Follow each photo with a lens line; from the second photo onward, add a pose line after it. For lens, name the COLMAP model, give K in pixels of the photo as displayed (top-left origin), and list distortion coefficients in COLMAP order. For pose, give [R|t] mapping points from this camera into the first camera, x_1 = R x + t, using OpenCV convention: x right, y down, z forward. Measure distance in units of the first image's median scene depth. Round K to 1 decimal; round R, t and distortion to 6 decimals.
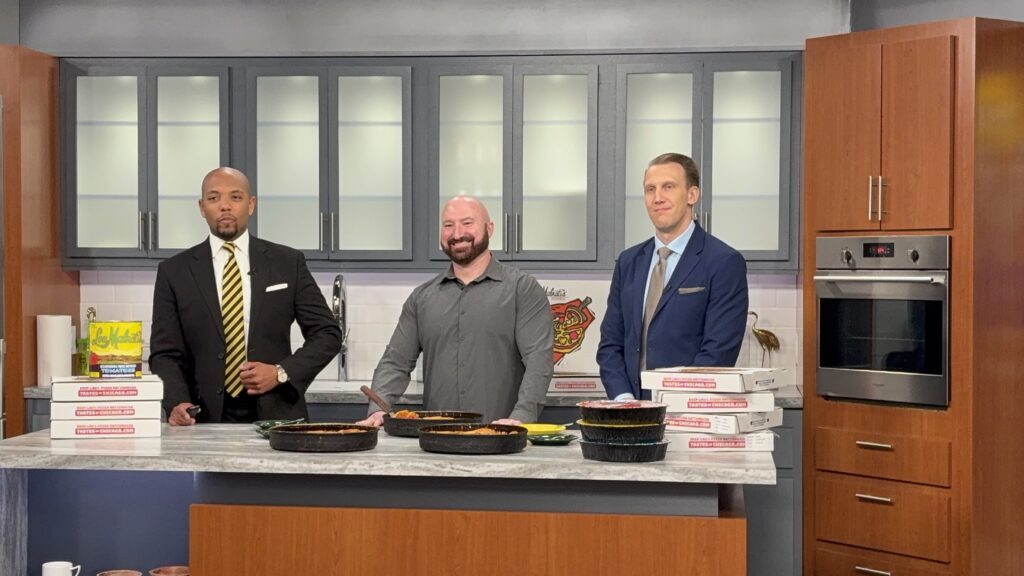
lens RADIAL K [[1803.4, 0, 512.0], [0, 1803.4, 288.0], [0, 0, 1]] dist [0.233940, -0.149899]
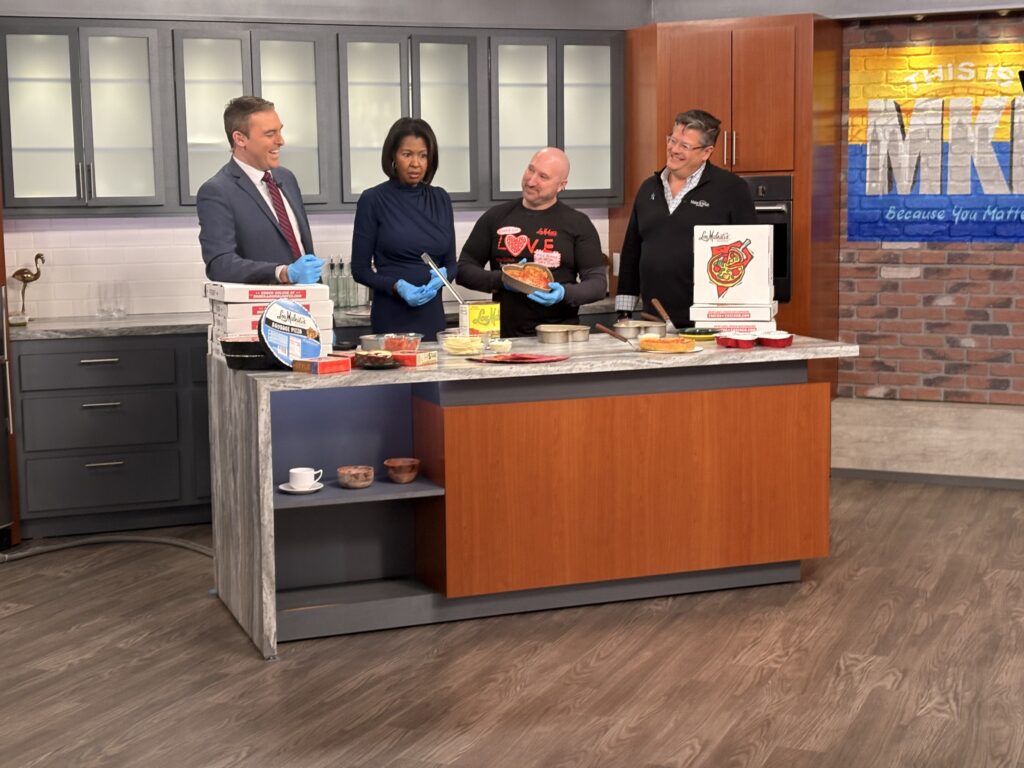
lens RADIAL K [[1517.3, 0, 512.0], [0, 1517.3, 384.0], [0, 0, 1]] dist [0.353003, -1.667685]
pose [[0.873669, -0.078800, 0.480096, -0.440889], [0.030052, 0.993653, 0.108404, -0.003459], [-0.485591, -0.080282, 0.870492, 0.073501]]
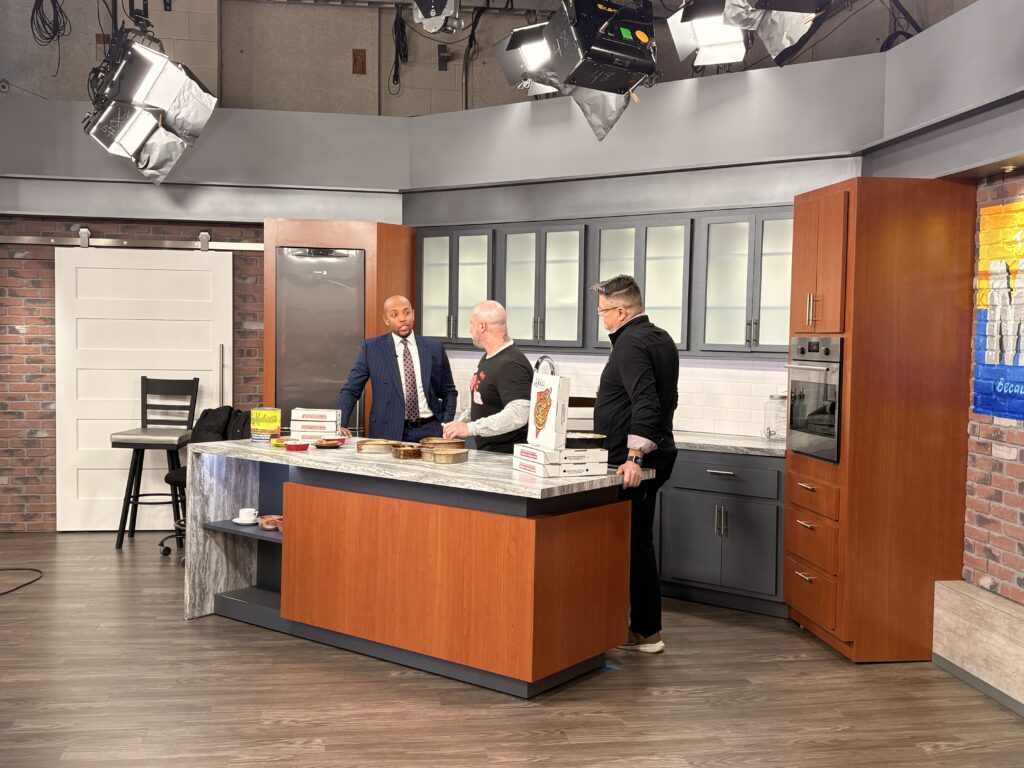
lens RADIAL K [[1096.8, 0, 568.8], [0, 1096.8, 385.8], [0, 0, 1]] dist [0.027323, 0.005554]
pose [[0.878869, 0.040758, -0.475319, 0.394622], [-0.034559, 0.999165, 0.021778, -0.002465], [0.475810, -0.002714, 0.879544, 0.154349]]
